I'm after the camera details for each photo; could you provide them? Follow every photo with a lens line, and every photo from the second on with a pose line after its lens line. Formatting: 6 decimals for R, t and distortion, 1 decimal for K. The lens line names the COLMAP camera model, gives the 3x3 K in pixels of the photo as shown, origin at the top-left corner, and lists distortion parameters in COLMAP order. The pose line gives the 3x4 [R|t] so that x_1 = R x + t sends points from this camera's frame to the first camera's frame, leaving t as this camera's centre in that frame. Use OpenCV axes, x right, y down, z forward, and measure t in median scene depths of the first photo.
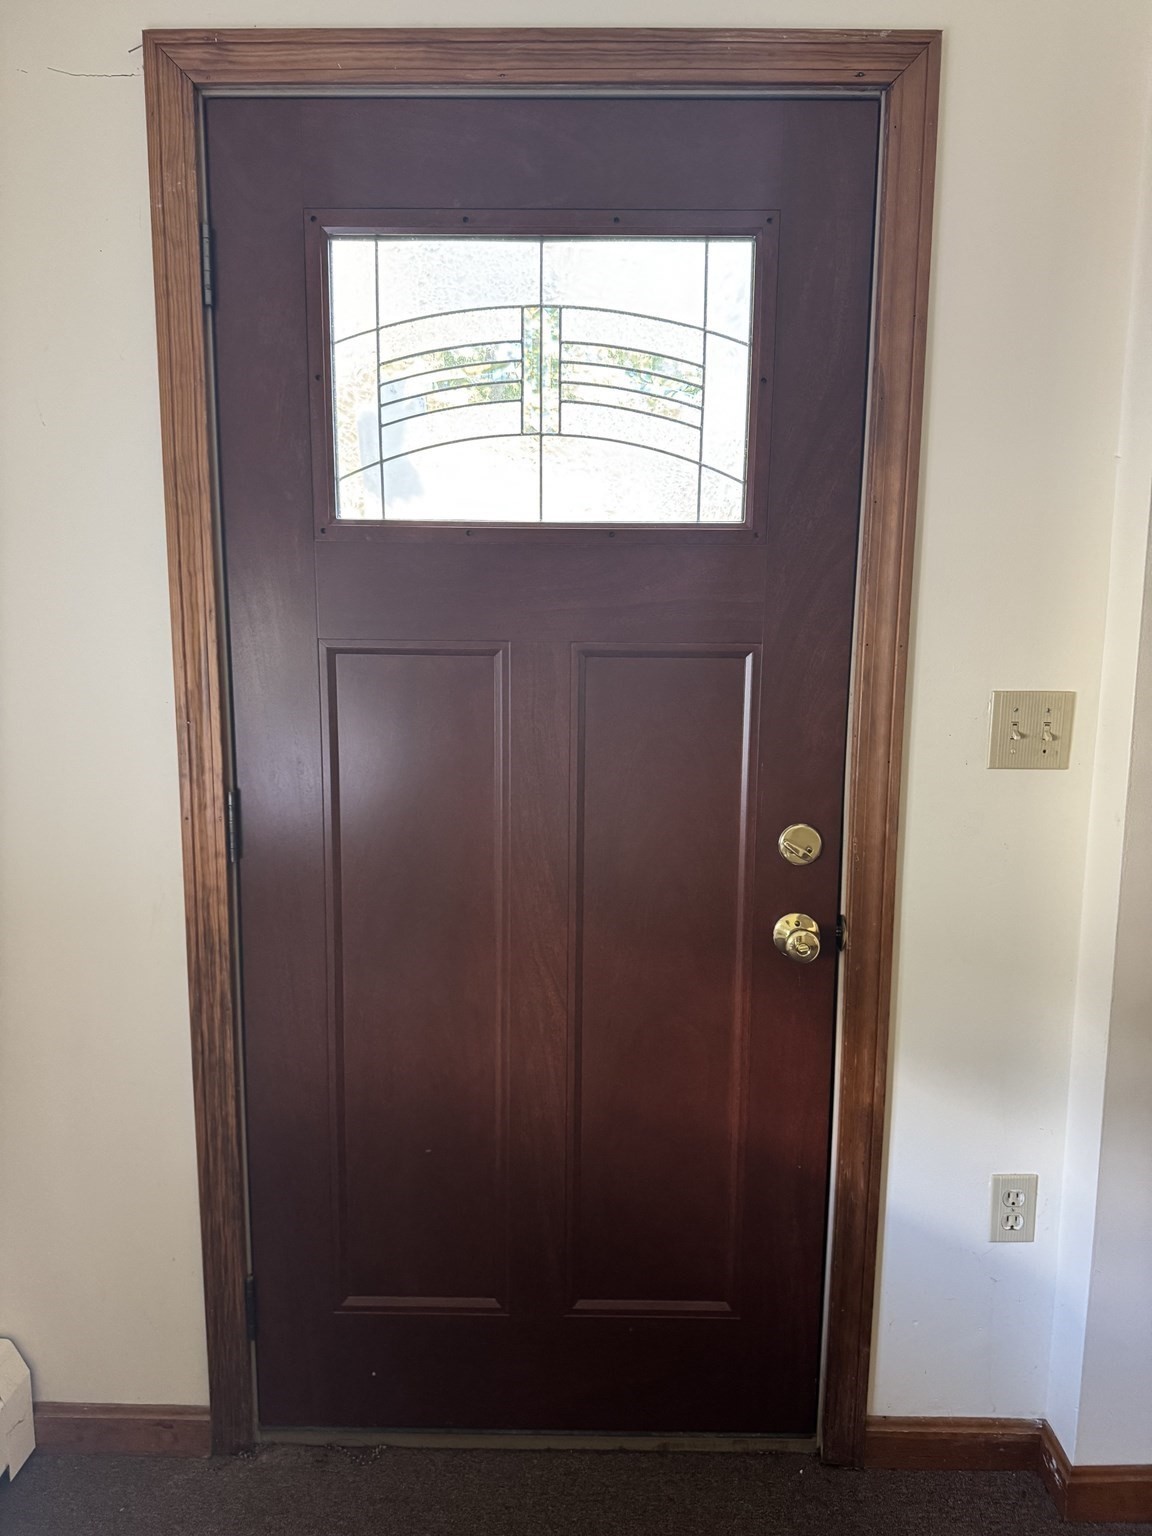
lens RADIAL K [[1087.2, 0, 575.0], [0, 1087.2, 764.6], [0, 0, 1]] dist [0.045369, -0.050997]
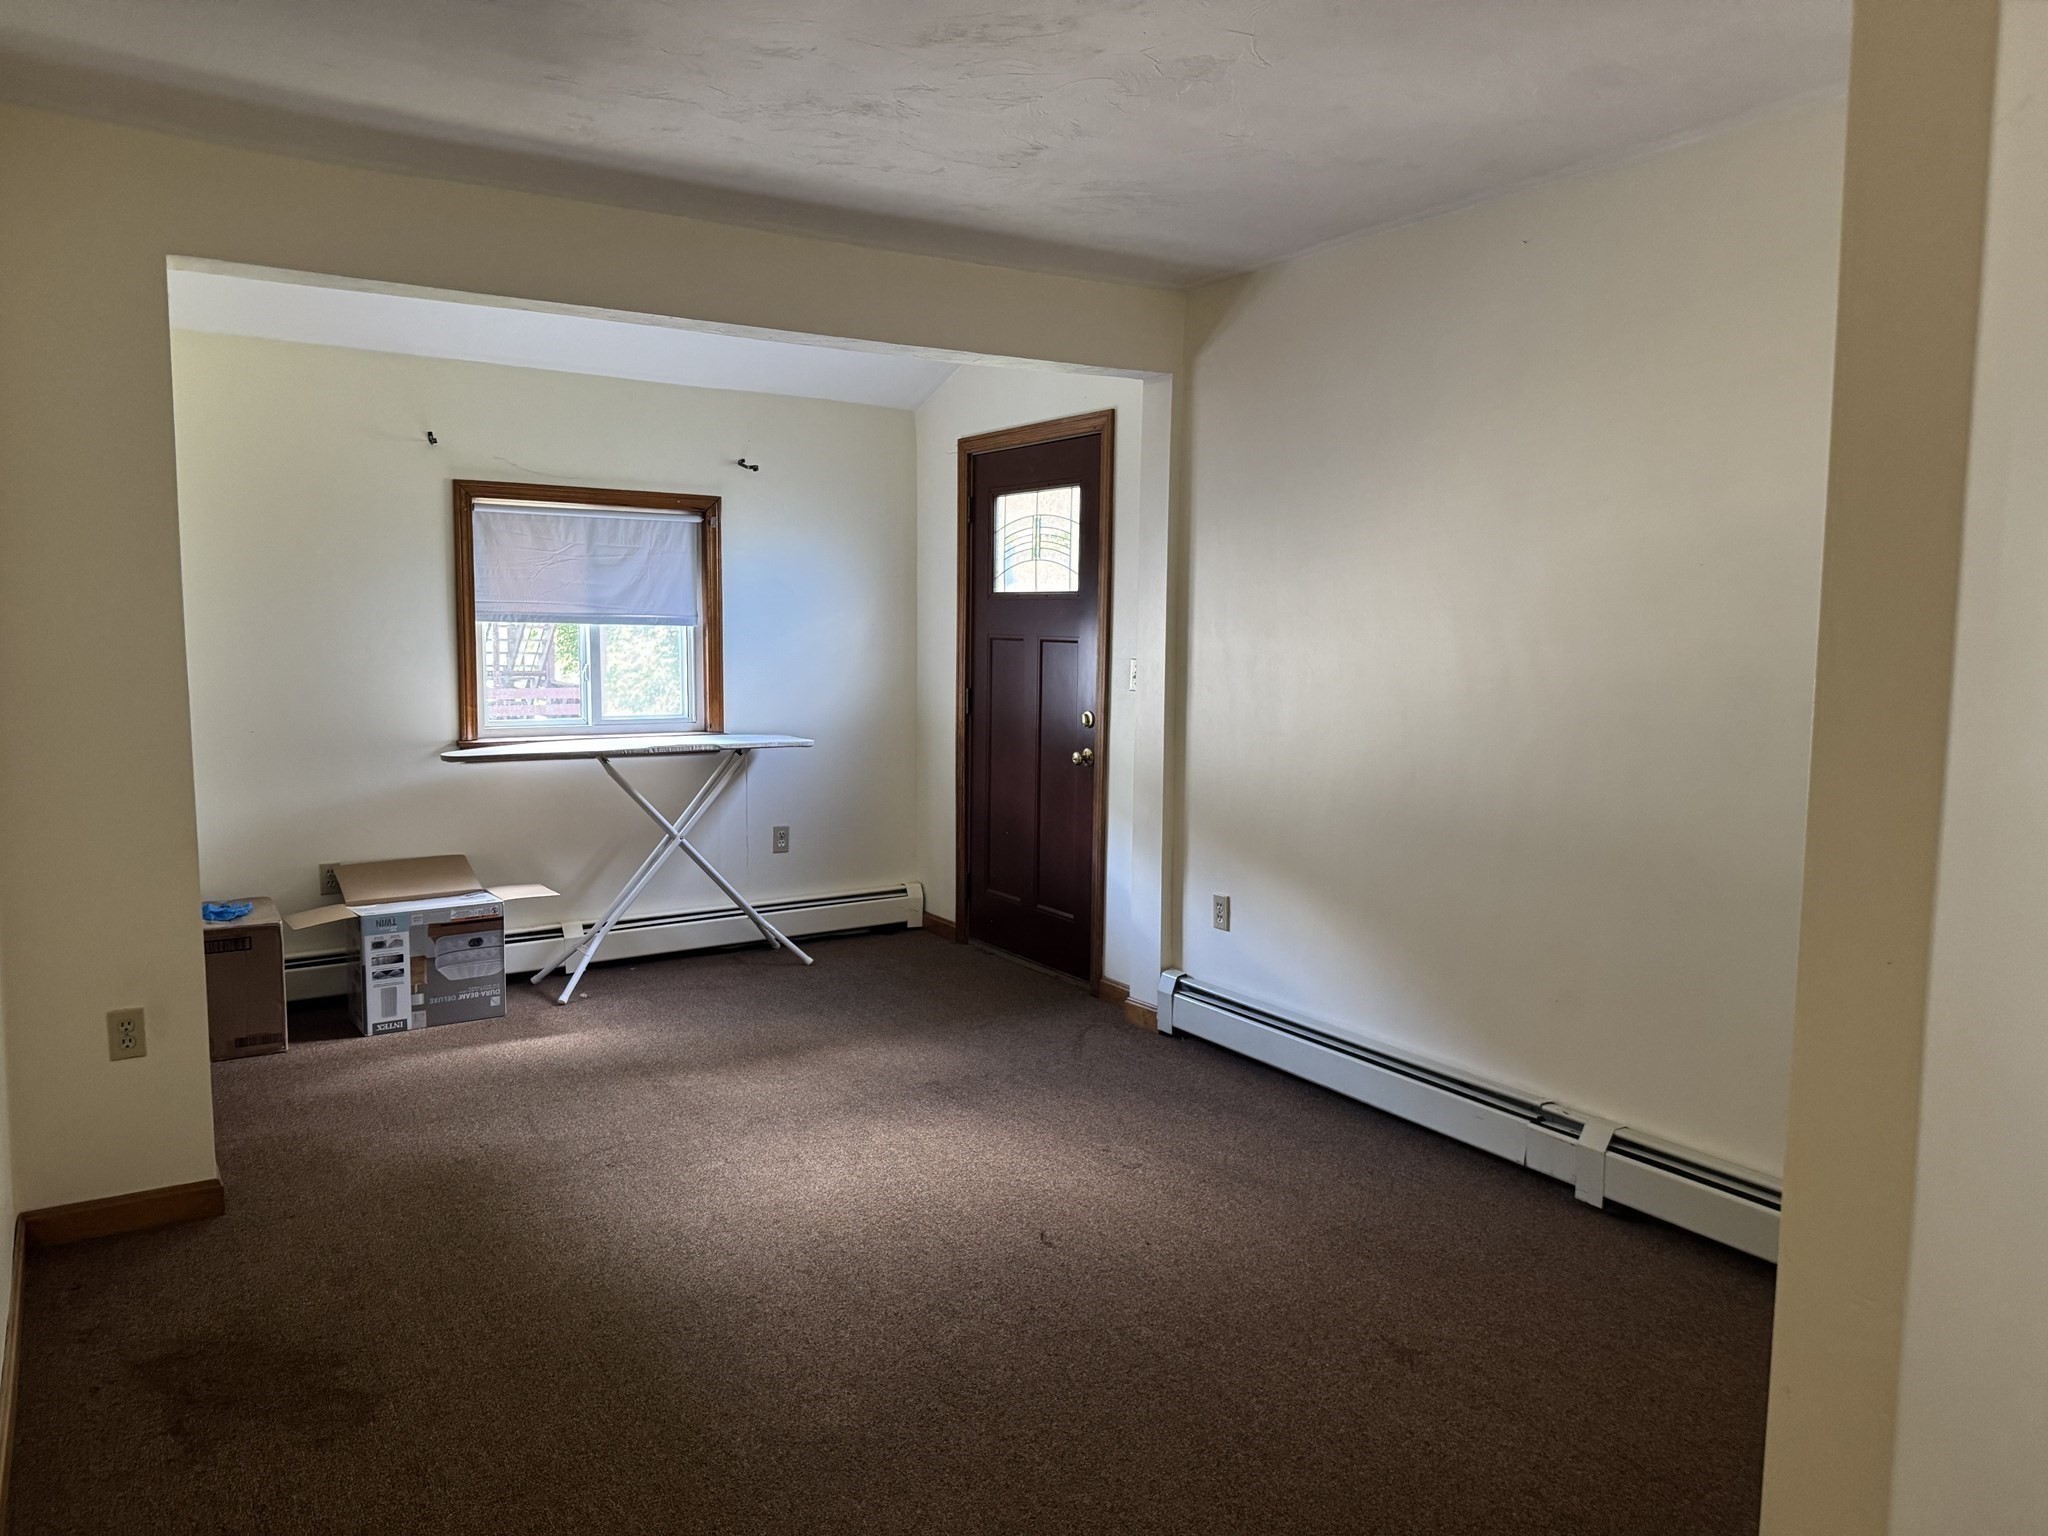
lens RADIAL K [[1449.6, 0, 1043.8], [0, 1449.6, 762.2], [0, 0, 1]] dist [0.045369, -0.050997]
pose [[0.549024, 0.078484, -0.832114, 3.018948], [-0.127052, 0.991848, 0.009722, 0.155457], [0.826094, 0.100383, 0.554520, -0.923210]]
